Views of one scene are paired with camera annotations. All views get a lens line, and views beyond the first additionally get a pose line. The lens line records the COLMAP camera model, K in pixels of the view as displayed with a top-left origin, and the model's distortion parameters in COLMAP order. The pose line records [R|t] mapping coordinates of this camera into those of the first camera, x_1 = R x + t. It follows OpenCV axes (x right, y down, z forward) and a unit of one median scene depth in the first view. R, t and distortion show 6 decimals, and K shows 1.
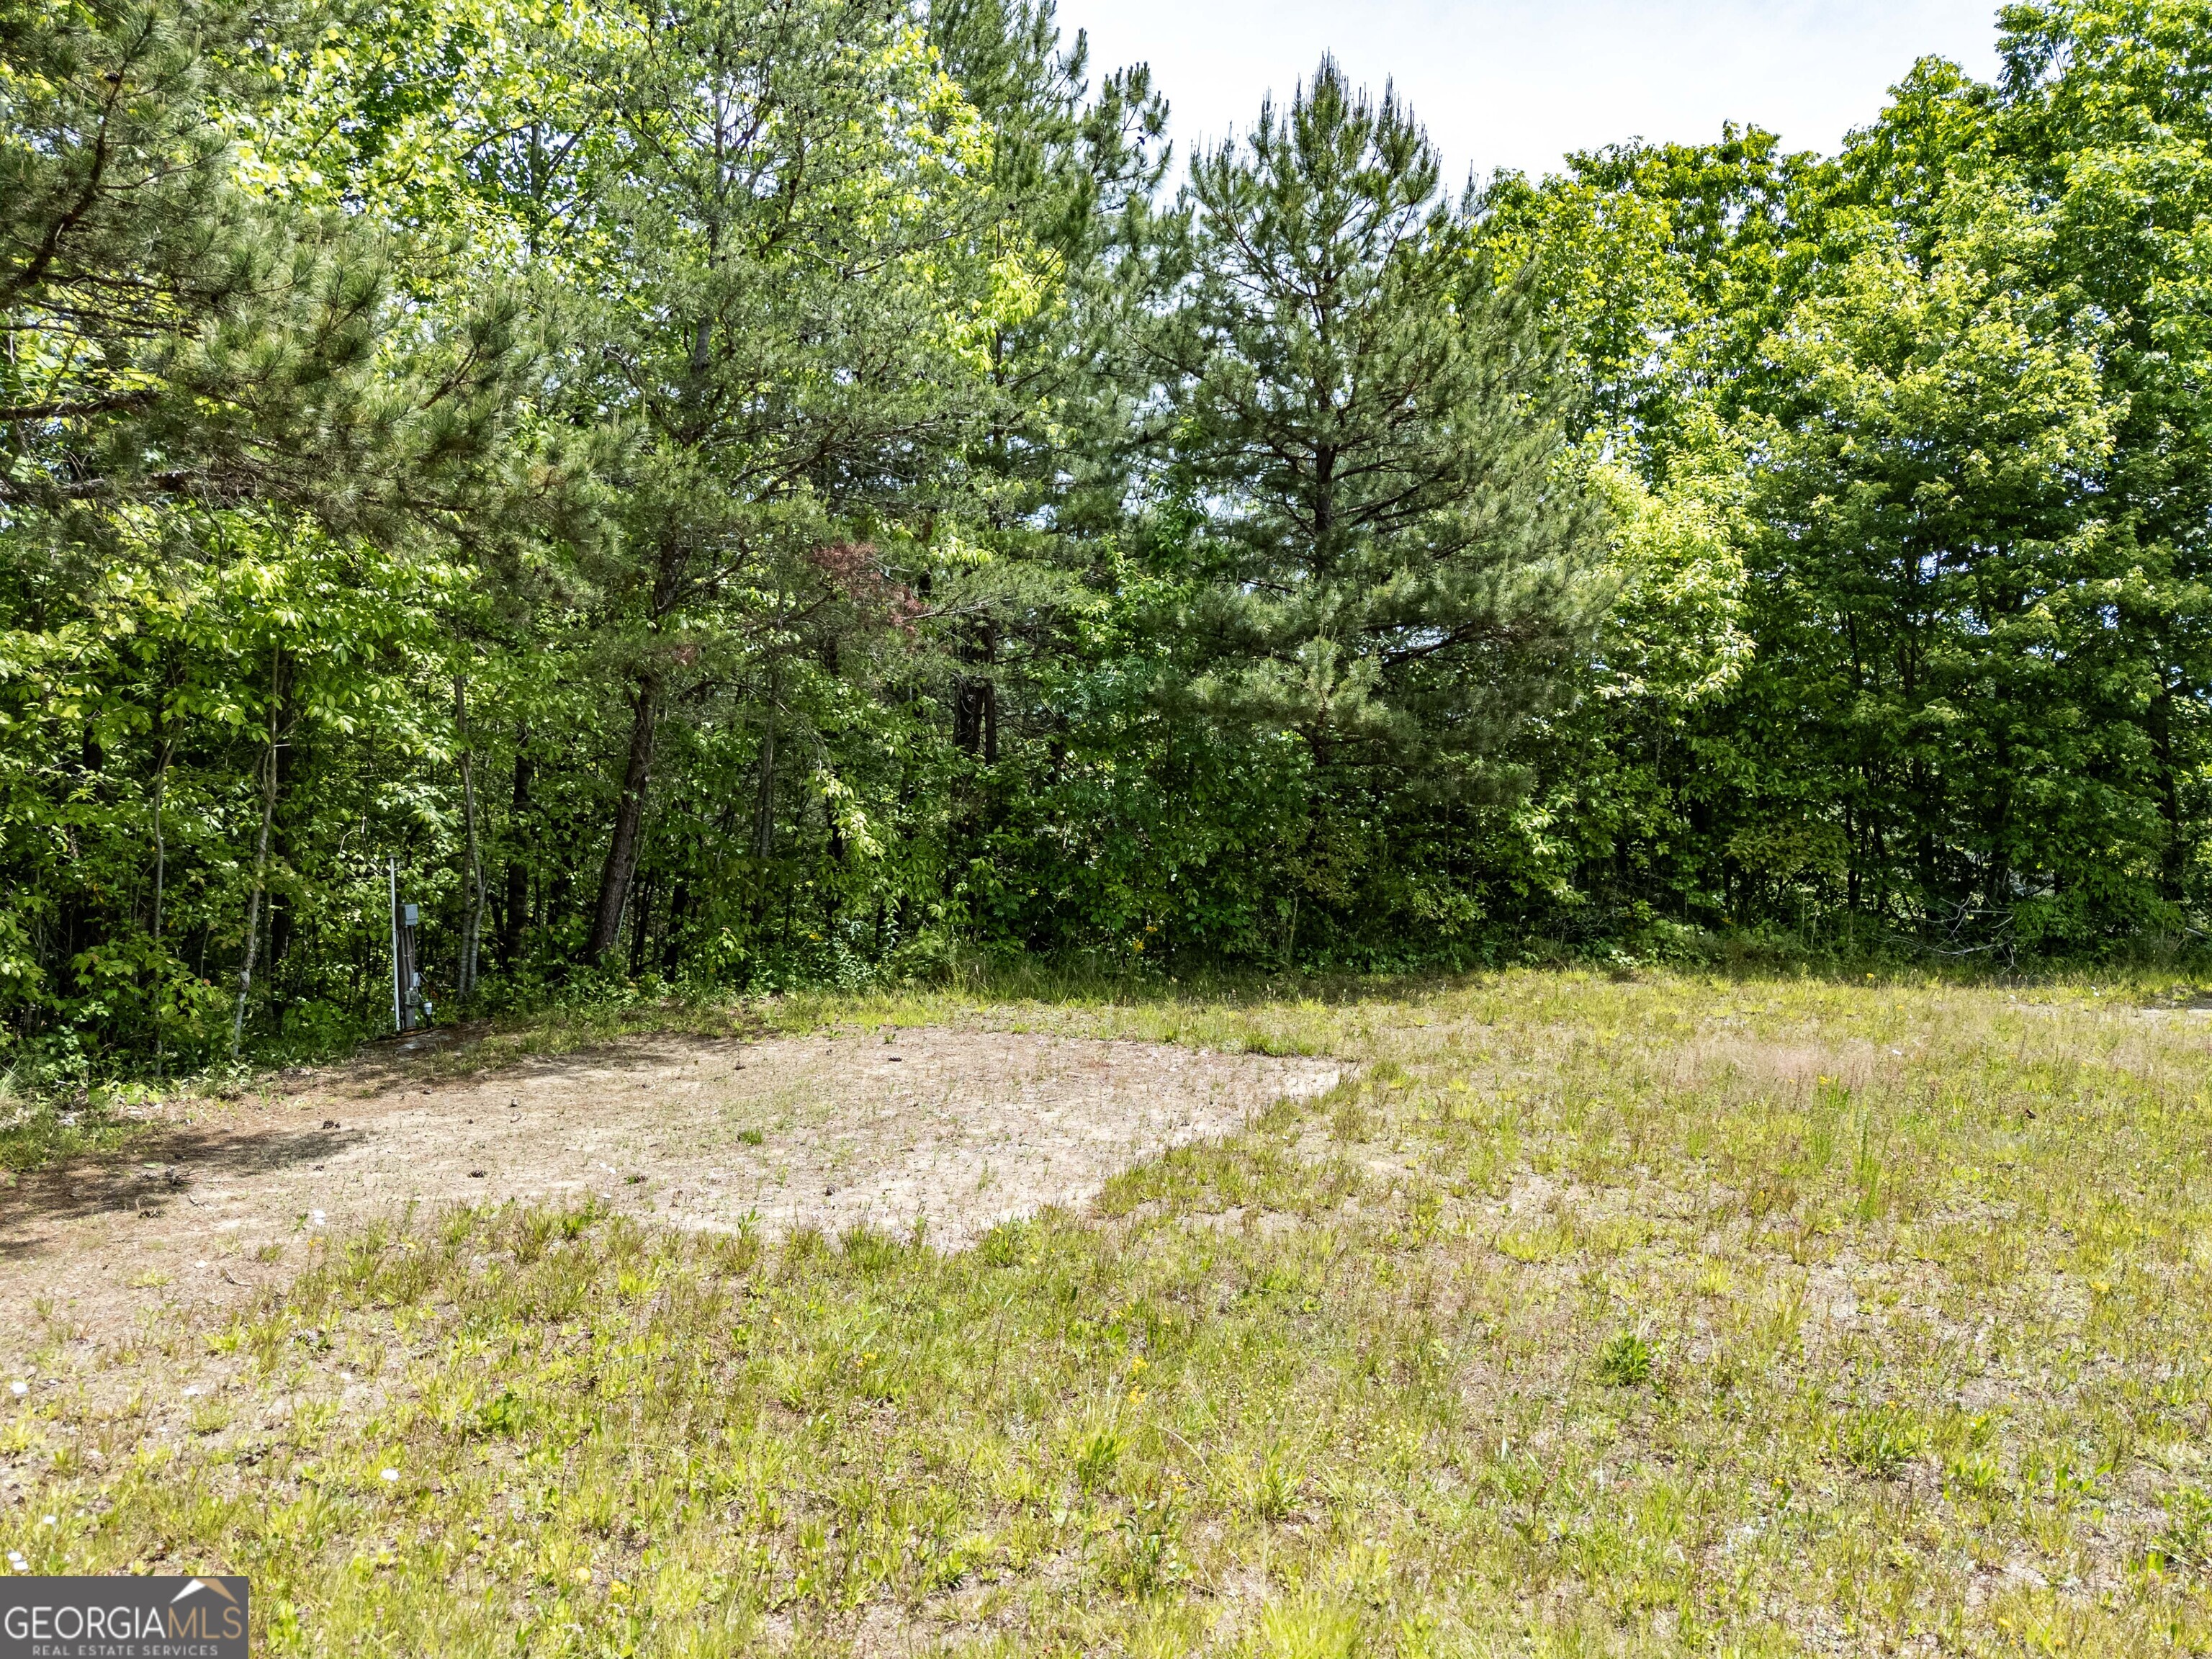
lens RADIAL K [[1596.2, 0, 1106.0], [0, 1596.2, 829.5], [0, 0, 1]] dist [0.085061, -0.082934]
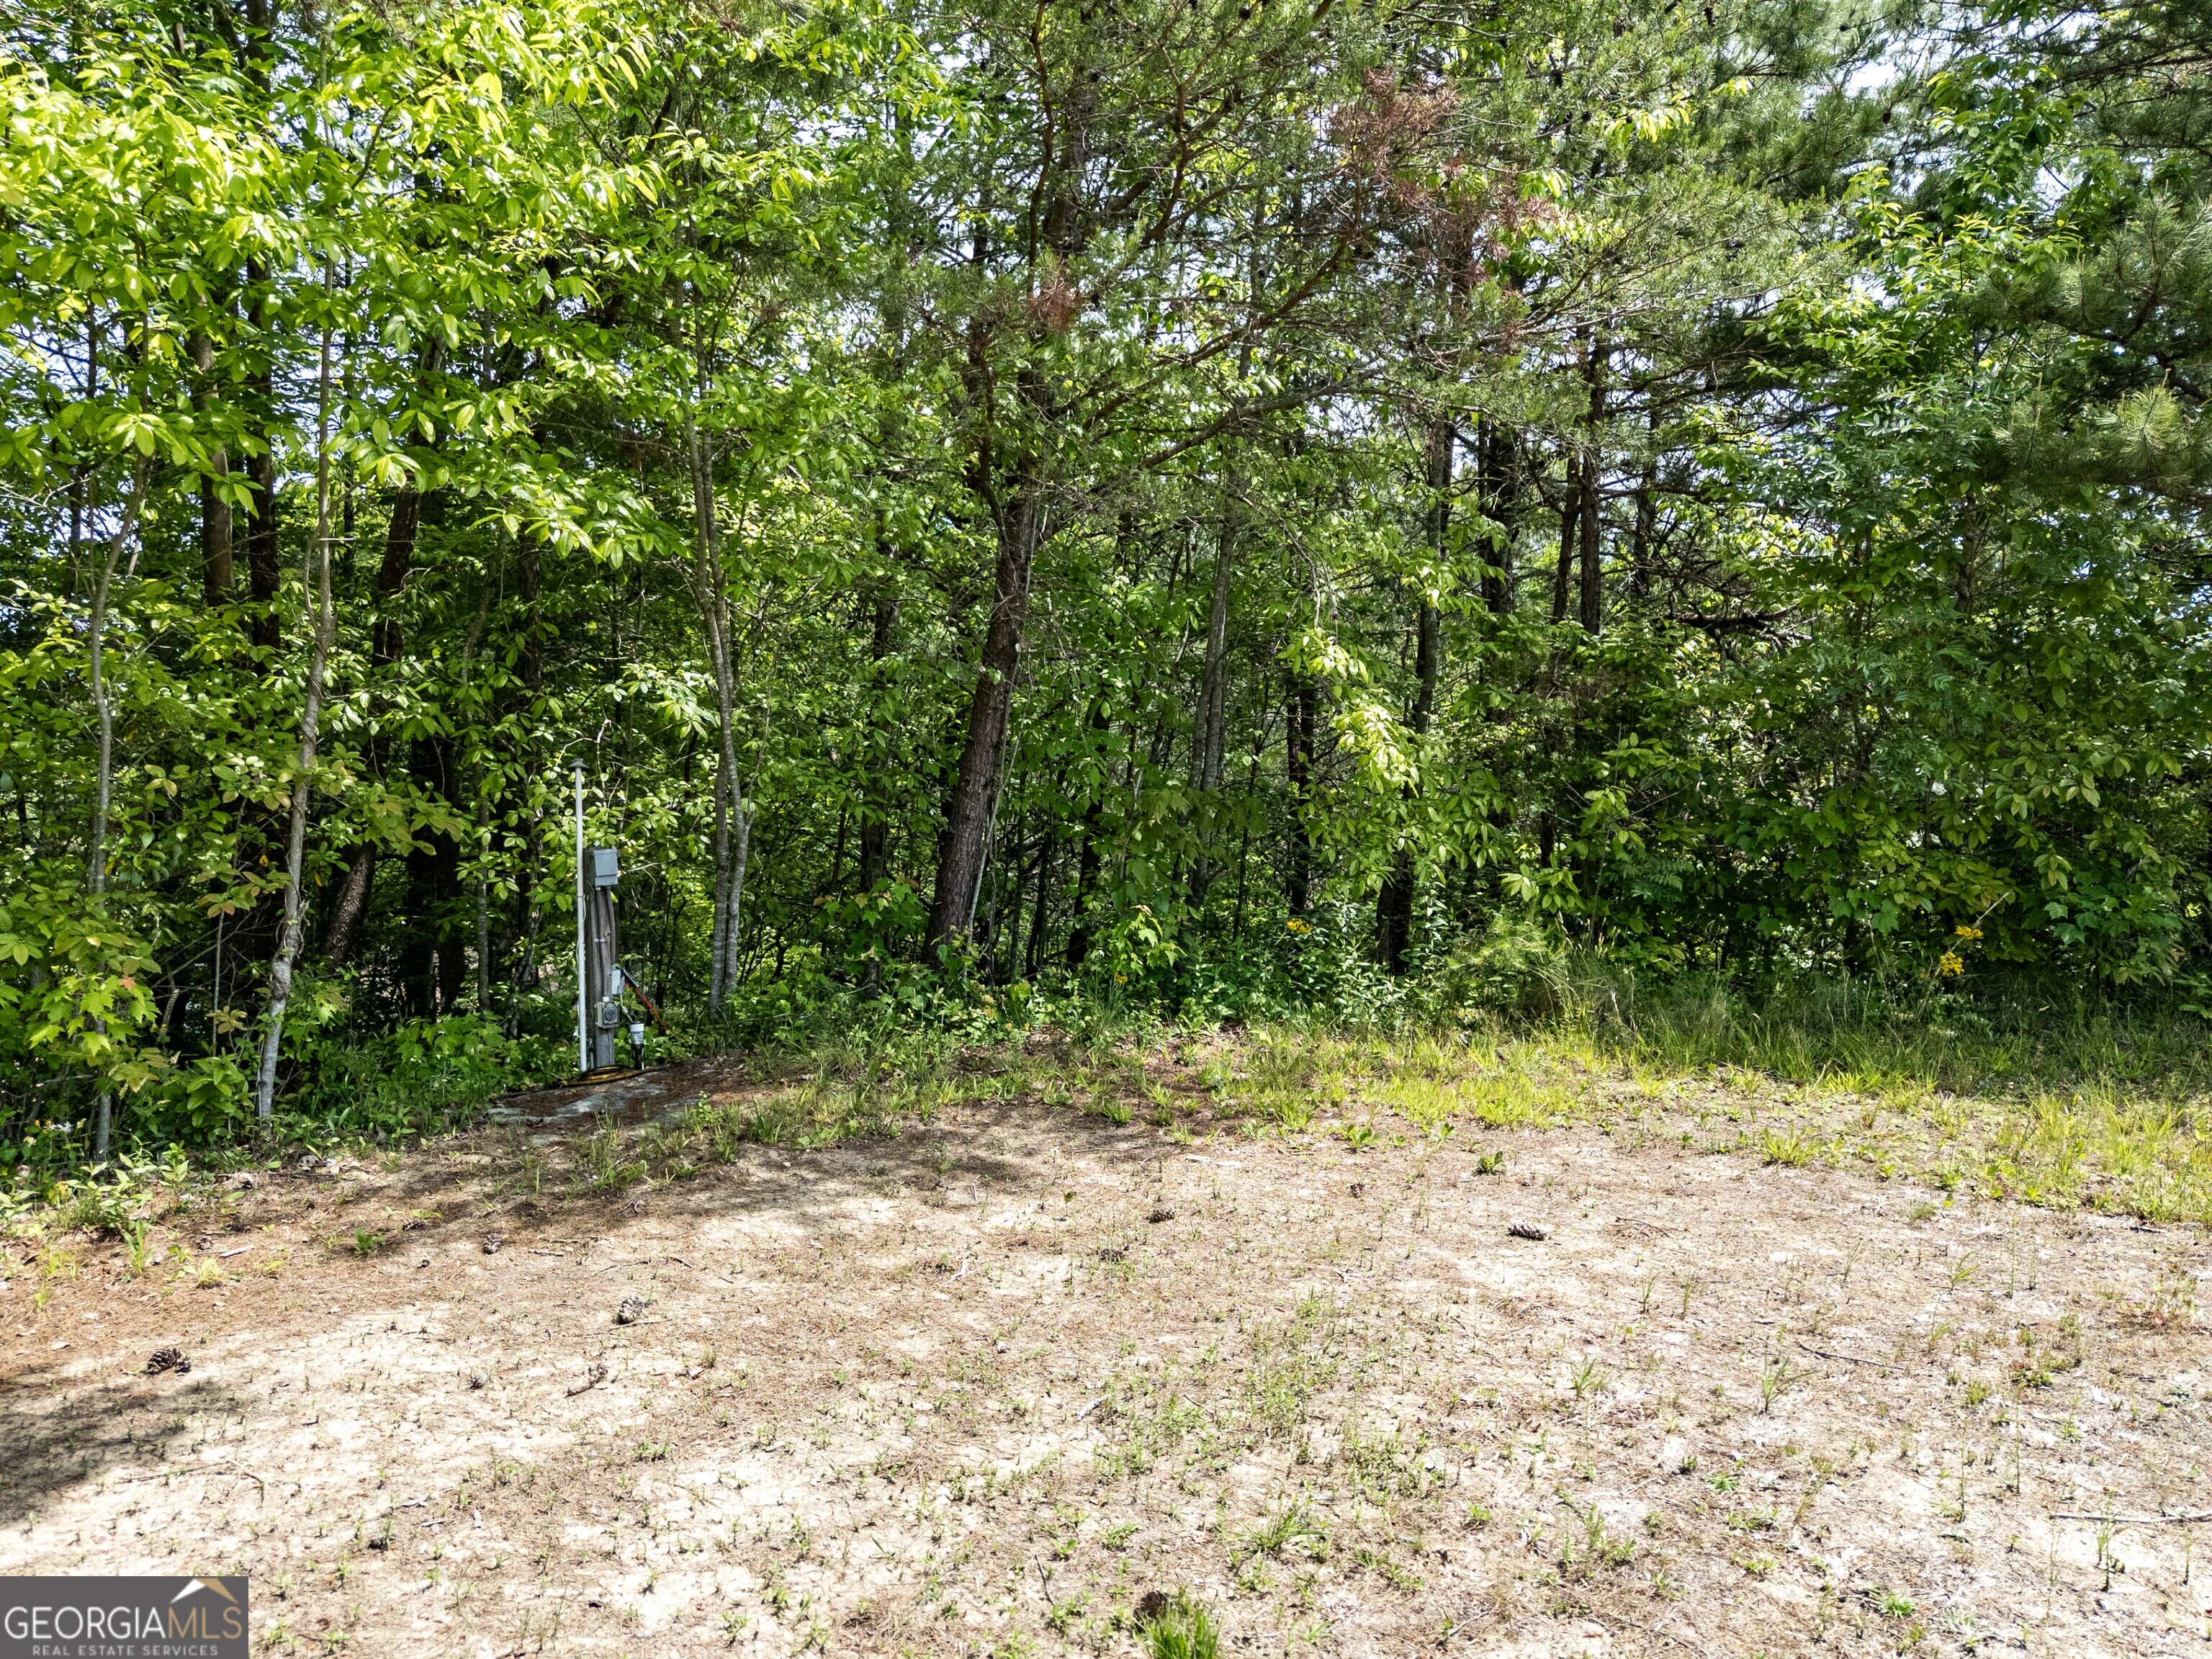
lens RADIAL K [[1596.2, 0, 1106.0], [0, 1596.2, 829.5], [0, 0, 1]] dist [0.085061, -0.082934]
pose [[0.963442, 0.011472, -0.267669, -0.099676], [-0.009629, 0.999920, 0.008197, 0.029735], [0.267742, -0.005320, 0.963476, 0.452885]]
